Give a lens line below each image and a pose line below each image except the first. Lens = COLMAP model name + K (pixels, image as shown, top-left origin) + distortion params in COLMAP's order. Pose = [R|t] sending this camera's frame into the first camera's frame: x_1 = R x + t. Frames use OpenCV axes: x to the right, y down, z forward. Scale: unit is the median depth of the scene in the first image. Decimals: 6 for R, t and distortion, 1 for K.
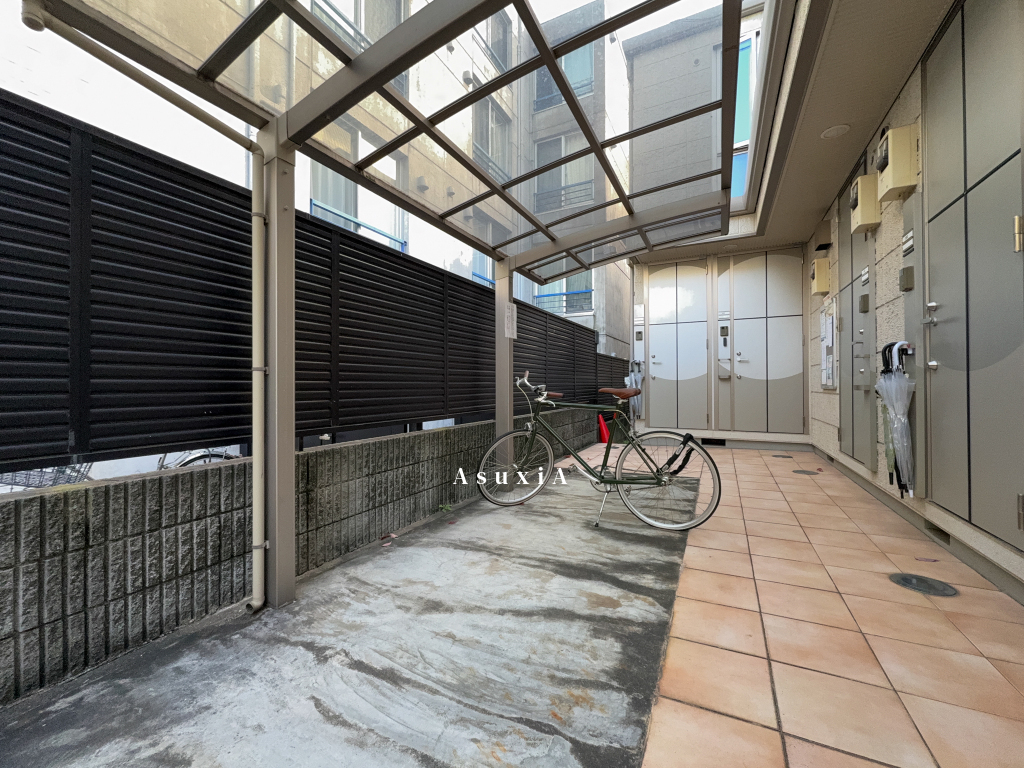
lens RADIAL K [[412.0, 0, 512.3], [0, 412.0, 380.3], [0, 0, 1]] dist [-0.002376, 0.000453]
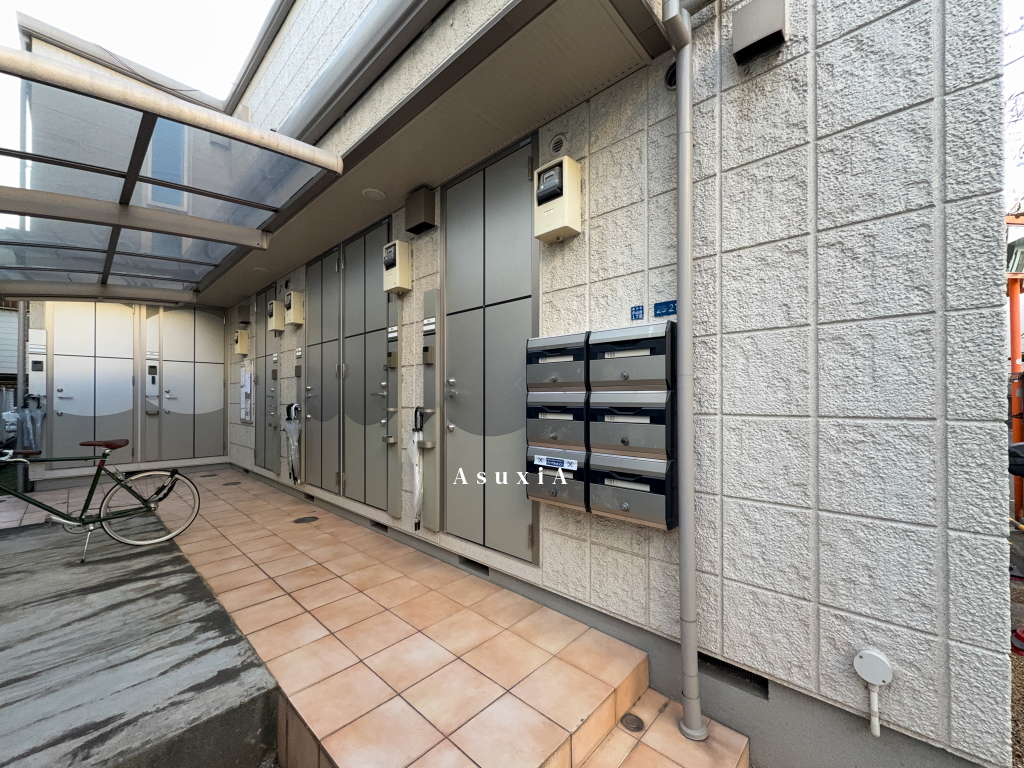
lens RADIAL K [[412.0, 0, 512.5], [0, 412.0, 399.7], [0, 0, 1]] dist [-0.002376, 0.000453]
pose [[0.281242, 0.002074, 0.959635, -0.534120], [-0.011239, 0.999936, 0.001132, -0.108764], [-0.959571, -0.011103, 0.281247, -0.446226]]
